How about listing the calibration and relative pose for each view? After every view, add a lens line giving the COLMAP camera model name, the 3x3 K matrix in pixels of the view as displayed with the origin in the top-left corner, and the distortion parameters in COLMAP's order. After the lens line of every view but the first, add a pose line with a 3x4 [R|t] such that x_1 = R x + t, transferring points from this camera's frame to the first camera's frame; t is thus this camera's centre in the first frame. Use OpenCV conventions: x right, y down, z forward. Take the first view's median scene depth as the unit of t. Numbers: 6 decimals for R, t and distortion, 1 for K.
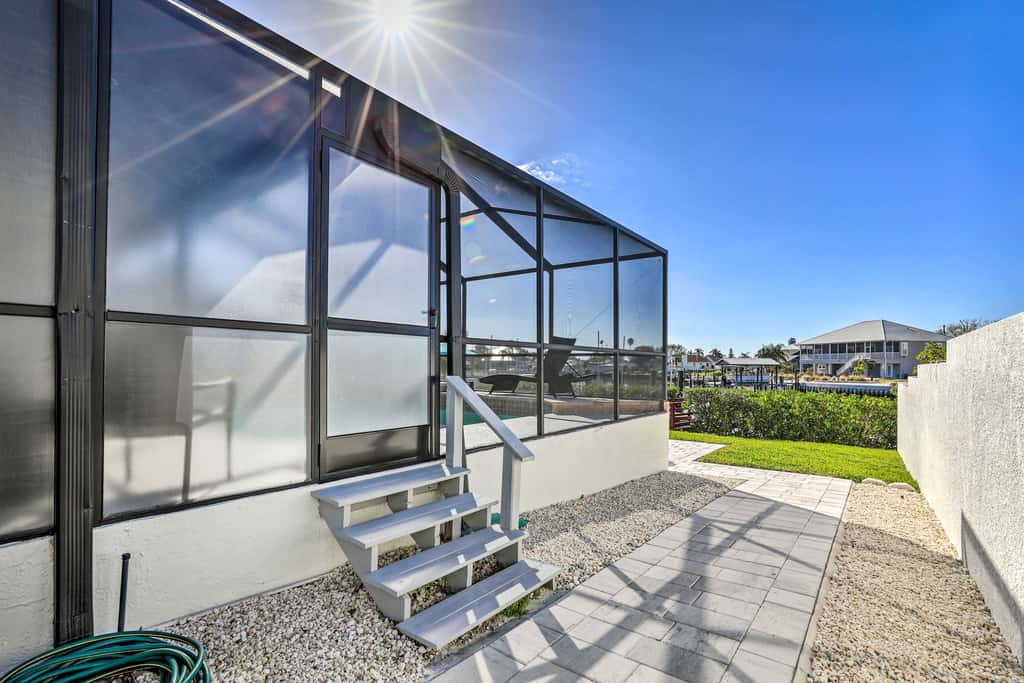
lens RADIAL K [[474.8, 0, 513.7], [0, 474.8, 345.4], [0, 0, 1]] dist [-0.002802, 0.000371]
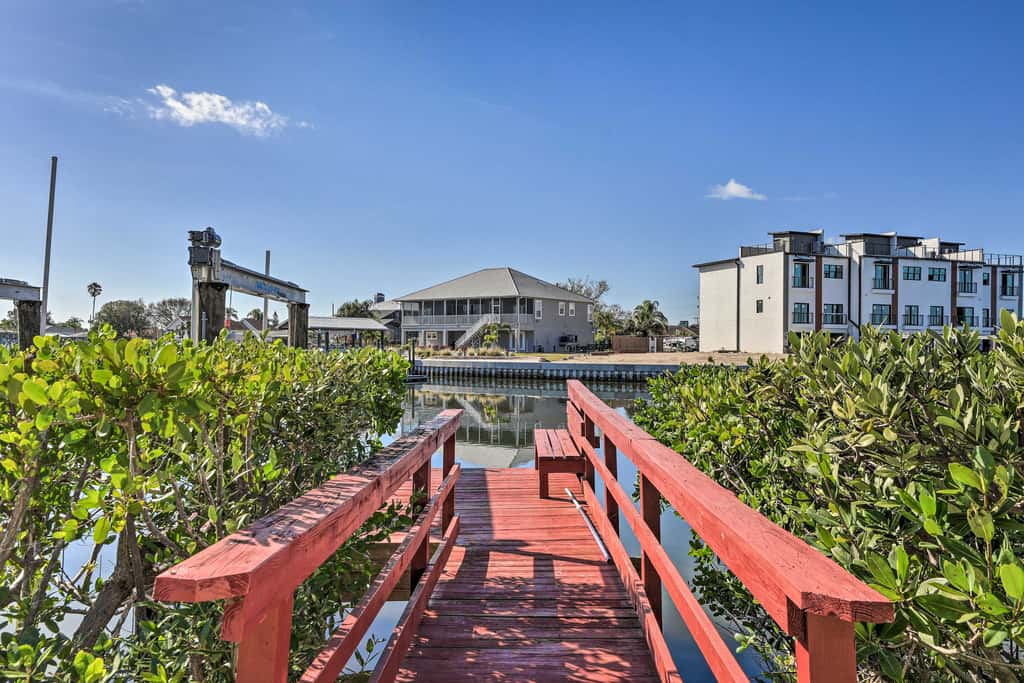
lens RADIAL K [[753.7, 0, 512.0], [0, 753.7, 341.5], [0, 0, 1]] dist [0.078049, 0.003492]
pose [[0.740302, 0.001715, 0.672272, 0.051565], [-0.031492, 0.998987, 0.032131, 0.018573], [-0.671536, -0.044958, 0.739606, 0.195877]]
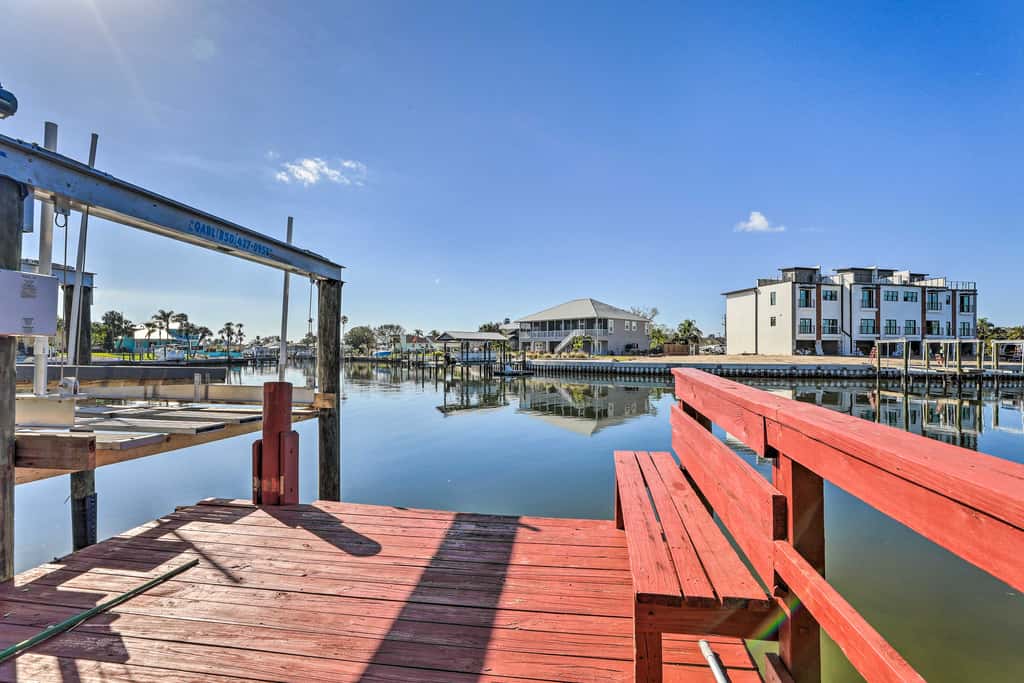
lens RADIAL K [[474.8, 0, 513.7], [0, 474.8, 345.4], [0, 0, 1]] dist [-0.002802, 0.000371]
pose [[0.841372, 0.003149, 0.540447, 0.093662], [-0.020877, 0.999426, 0.026678, 0.024051], [-0.540052, -0.033729, 0.840955, 0.240064]]
